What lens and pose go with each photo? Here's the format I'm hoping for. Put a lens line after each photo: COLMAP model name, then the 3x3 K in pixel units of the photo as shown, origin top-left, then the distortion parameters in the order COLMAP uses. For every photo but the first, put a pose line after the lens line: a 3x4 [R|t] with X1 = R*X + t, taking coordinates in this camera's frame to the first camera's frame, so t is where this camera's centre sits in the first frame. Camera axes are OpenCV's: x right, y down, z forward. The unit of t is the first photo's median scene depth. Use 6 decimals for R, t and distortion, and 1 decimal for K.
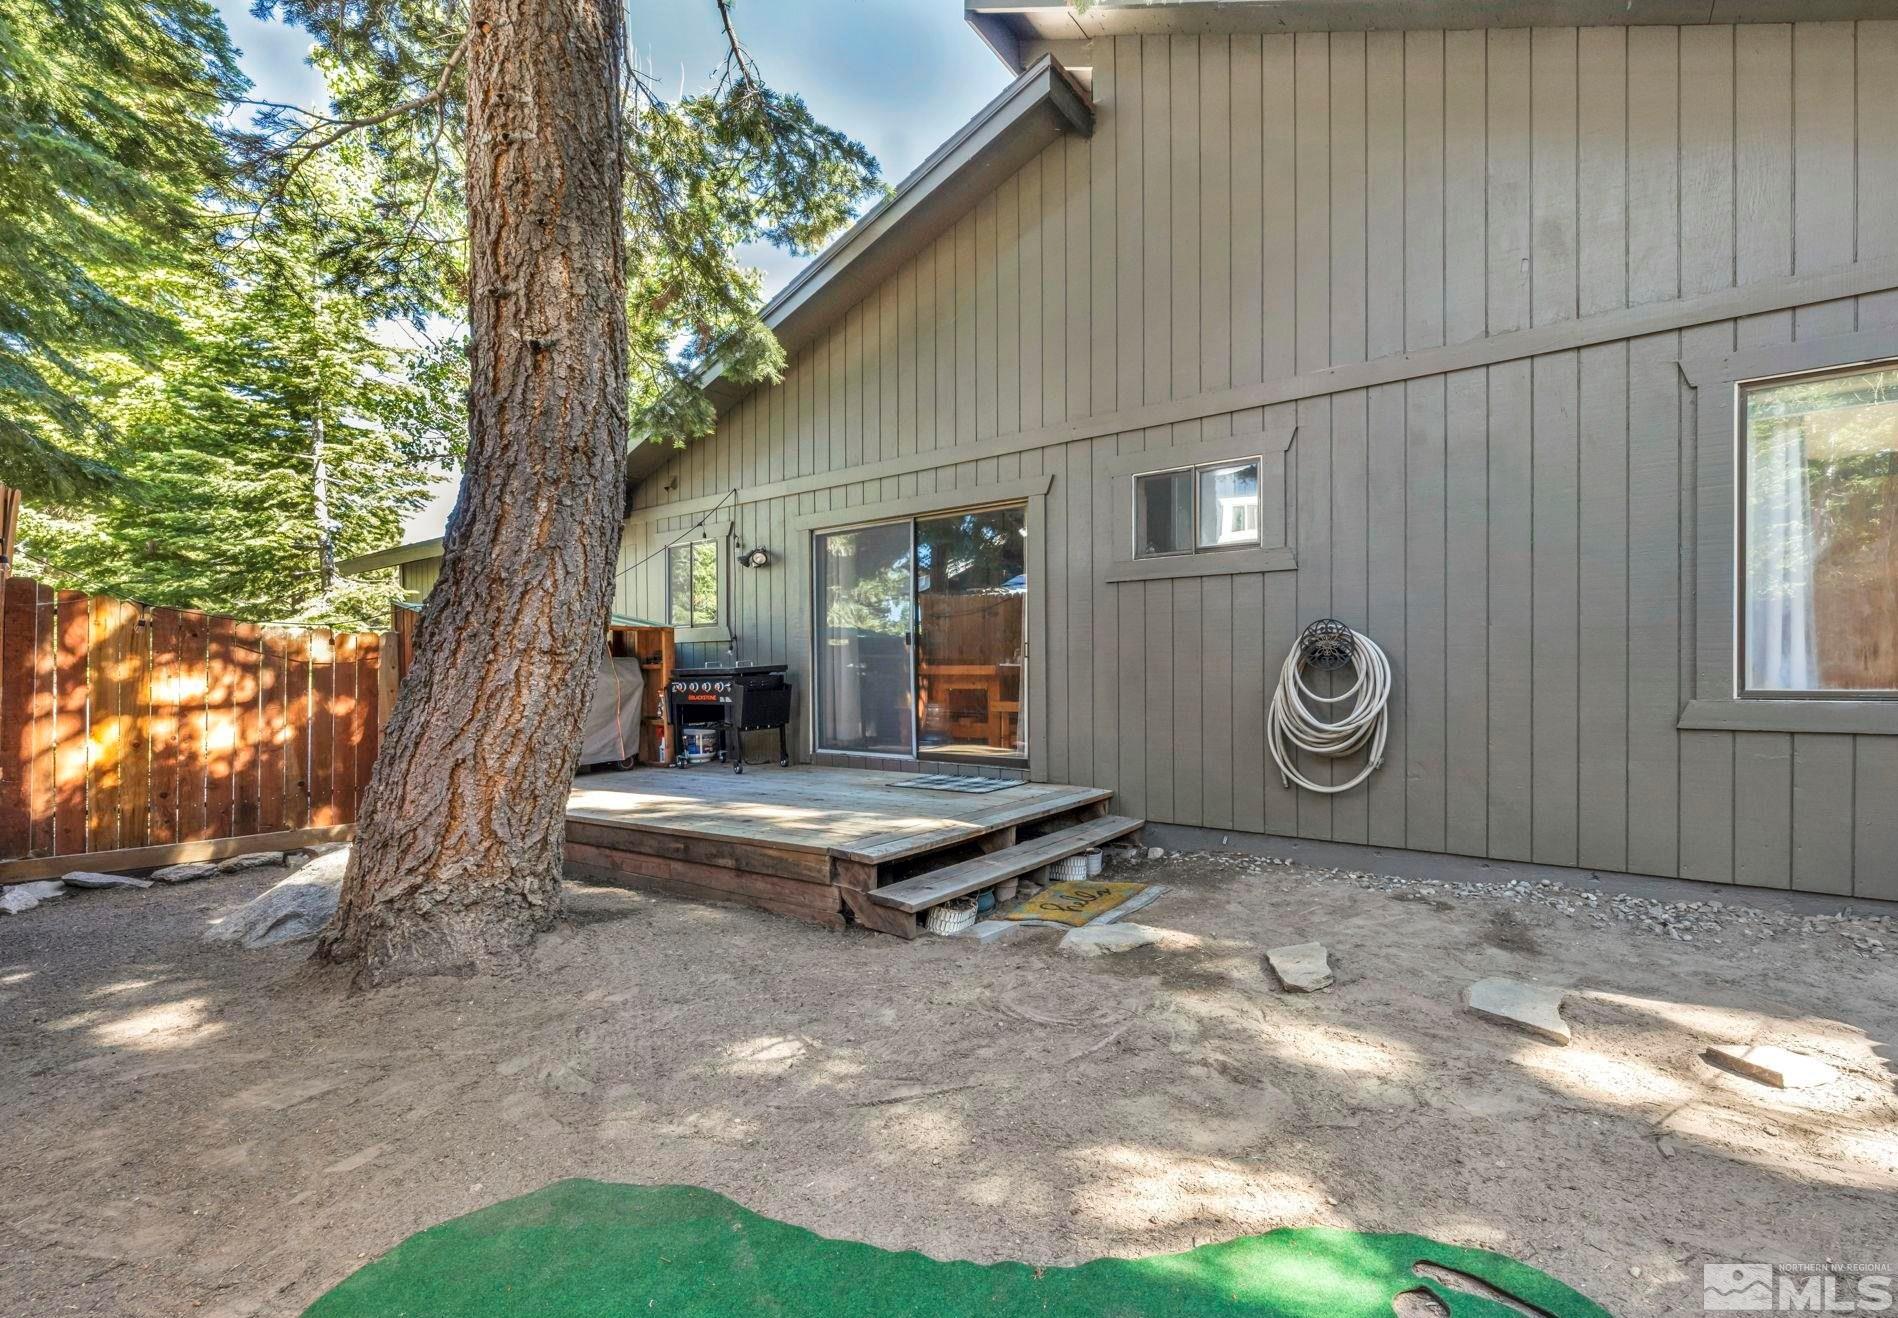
lens RADIAL K [[770.1, 0, 949.0], [0, 770.1, 659.0], [0, 0, 1]] dist [-0.000404, -0.000029]
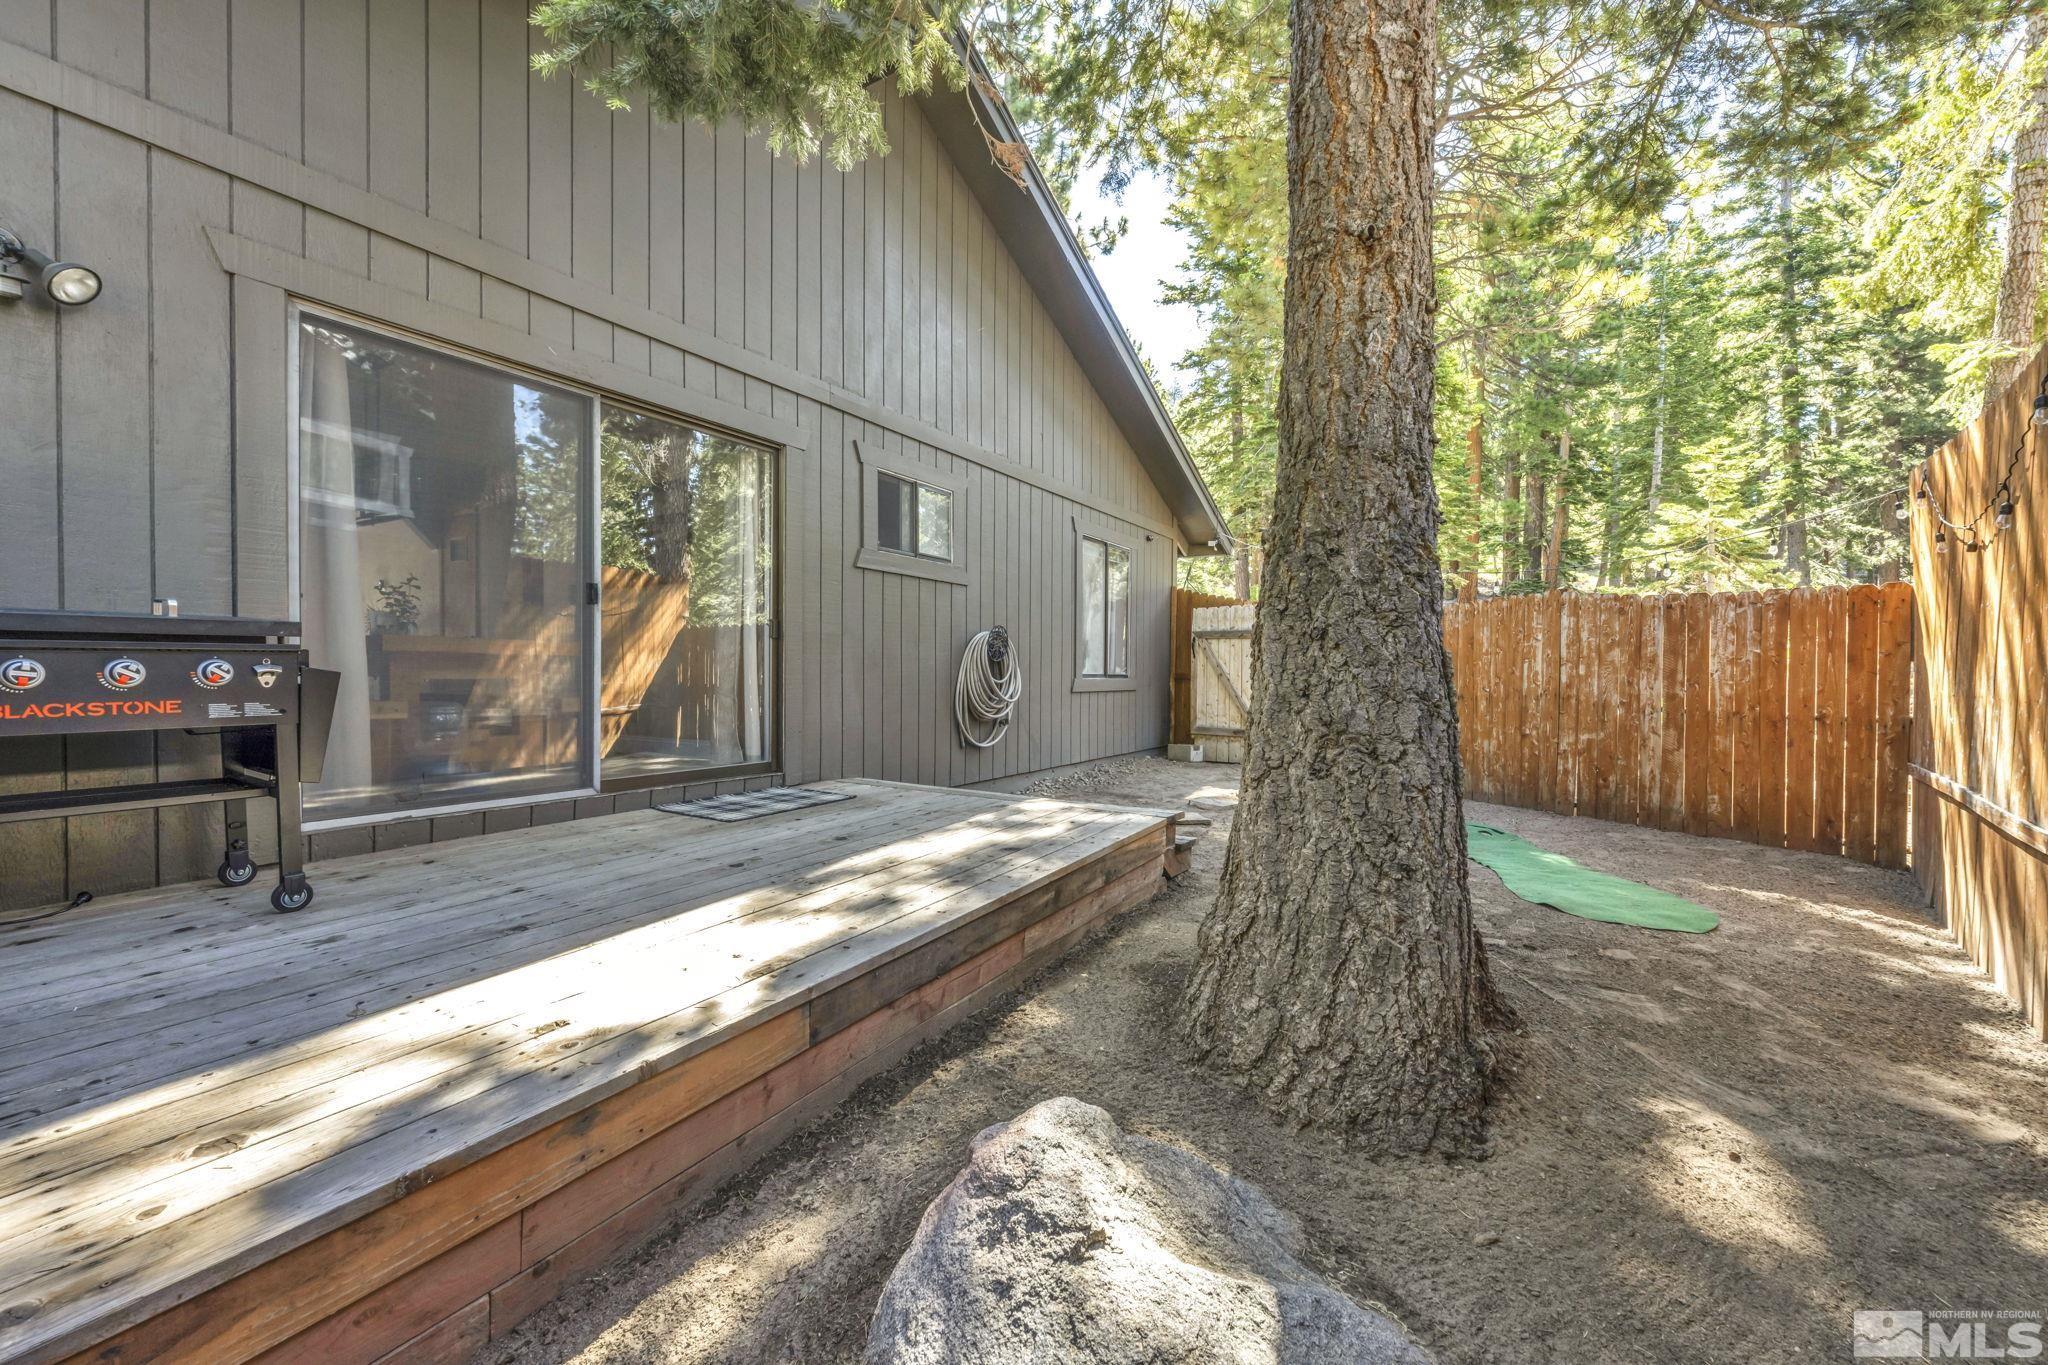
lens RADIAL K [[818.6, 0, 1022.5], [0, 818.6, 677.6], [0, 0, 1]] dist [0.000104, -0.000084]
pose [[-0.055917, -0.010651, 0.998379, -0.951193], [-0.030905, 0.999482, 0.008932, 0.029063], [-0.997957, -0.030355, -0.056217, 0.930380]]
